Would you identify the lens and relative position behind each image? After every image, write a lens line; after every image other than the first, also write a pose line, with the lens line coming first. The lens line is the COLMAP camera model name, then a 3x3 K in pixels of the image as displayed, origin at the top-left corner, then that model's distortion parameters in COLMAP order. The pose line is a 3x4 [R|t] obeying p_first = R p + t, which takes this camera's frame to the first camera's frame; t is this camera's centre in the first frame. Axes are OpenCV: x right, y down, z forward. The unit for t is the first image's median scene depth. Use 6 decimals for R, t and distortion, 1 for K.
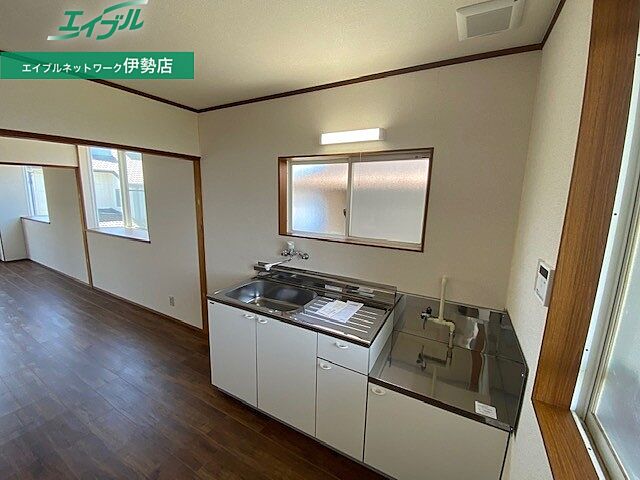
lens RADIAL K [[262.5, 0, 318.3], [0, 262.5, 238.0], [0, 0, 1]] dist [0.004053, -0.003987]
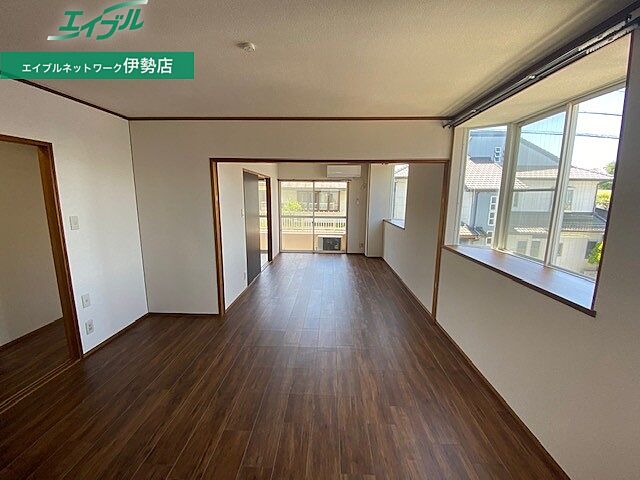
lens RADIAL K [[262.5, 0, 321.0], [0, 262.5, 239.4], [0, 0, 1]] dist [0.004053, -0.003987]
pose [[0.472970, 0.126291, -0.871981, -0.350990], [-0.133353, 0.988534, 0.070839, -0.048043], [0.870928, 0.082776, 0.484388, 0.301404]]
